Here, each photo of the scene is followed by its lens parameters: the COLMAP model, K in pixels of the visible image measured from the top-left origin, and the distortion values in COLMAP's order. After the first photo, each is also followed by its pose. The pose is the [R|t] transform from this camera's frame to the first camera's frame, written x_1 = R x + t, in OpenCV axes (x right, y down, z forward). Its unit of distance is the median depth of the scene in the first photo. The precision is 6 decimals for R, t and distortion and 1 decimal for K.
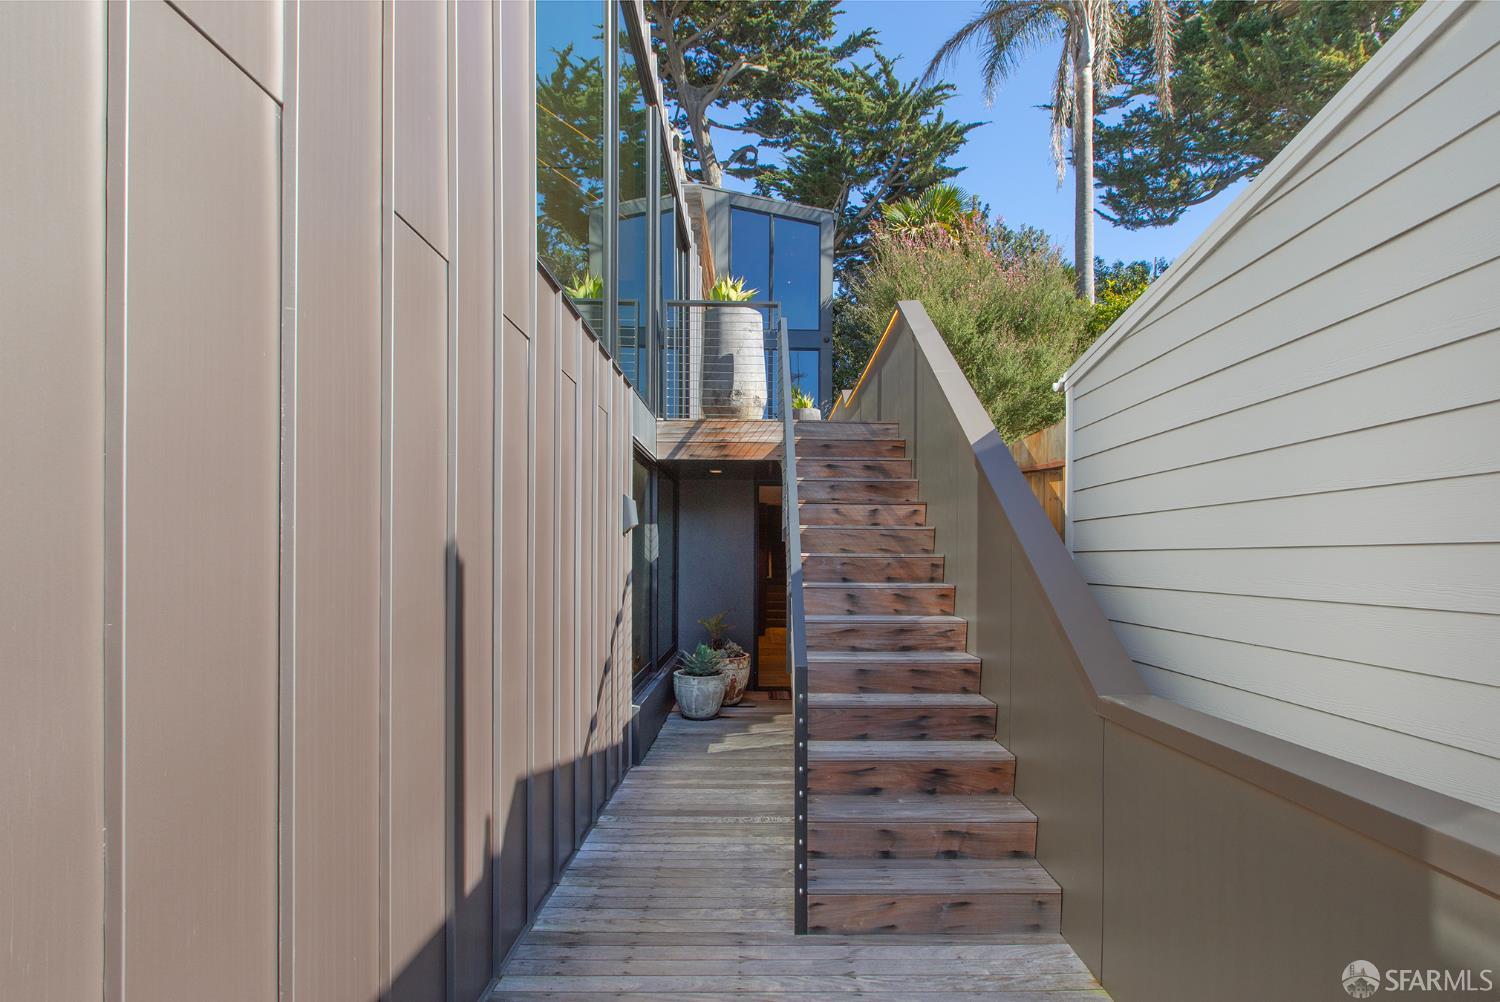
lens RADIAL K [[682.4, 0, 757.8], [0, 682.4, 550.8], [0, 0, 1]] dist [0.000477, 0.000030]
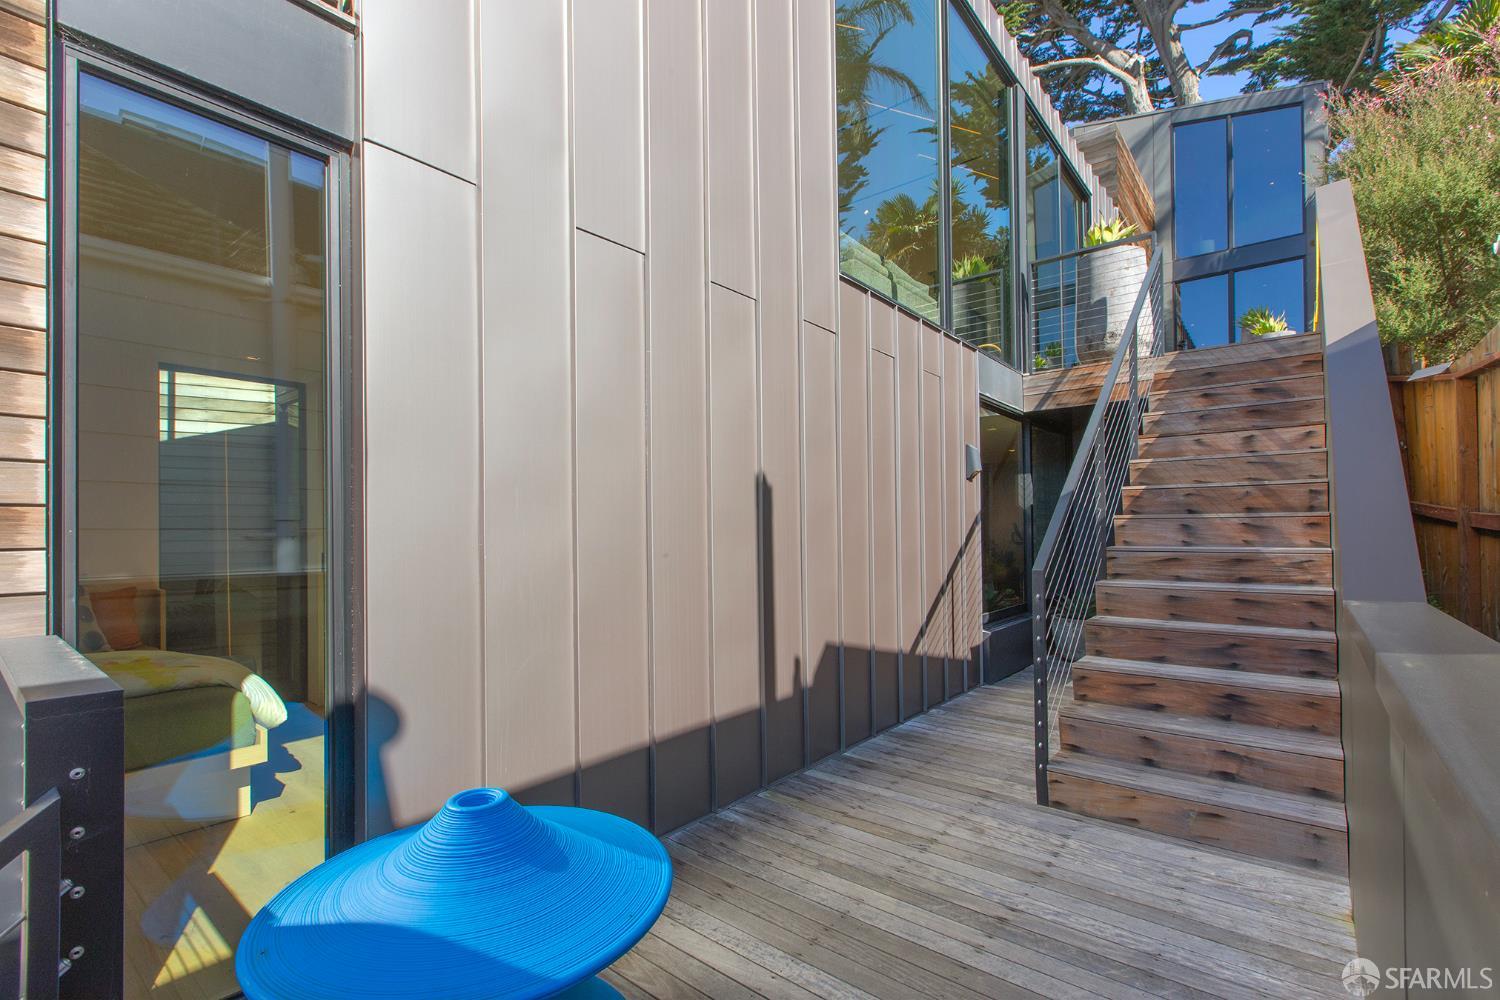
lens RADIAL K [[668.1, 0, 747.9], [0, 668.1, 523.6], [0, 0, 1]] dist [-0.000541, -0.000332]
pose [[0.762736, -0.019795, -0.646407, 0.289686], [0.016986, 0.999800, -0.010574, 0.065416], [0.646487, -0.002915, 0.762920, -0.117866]]
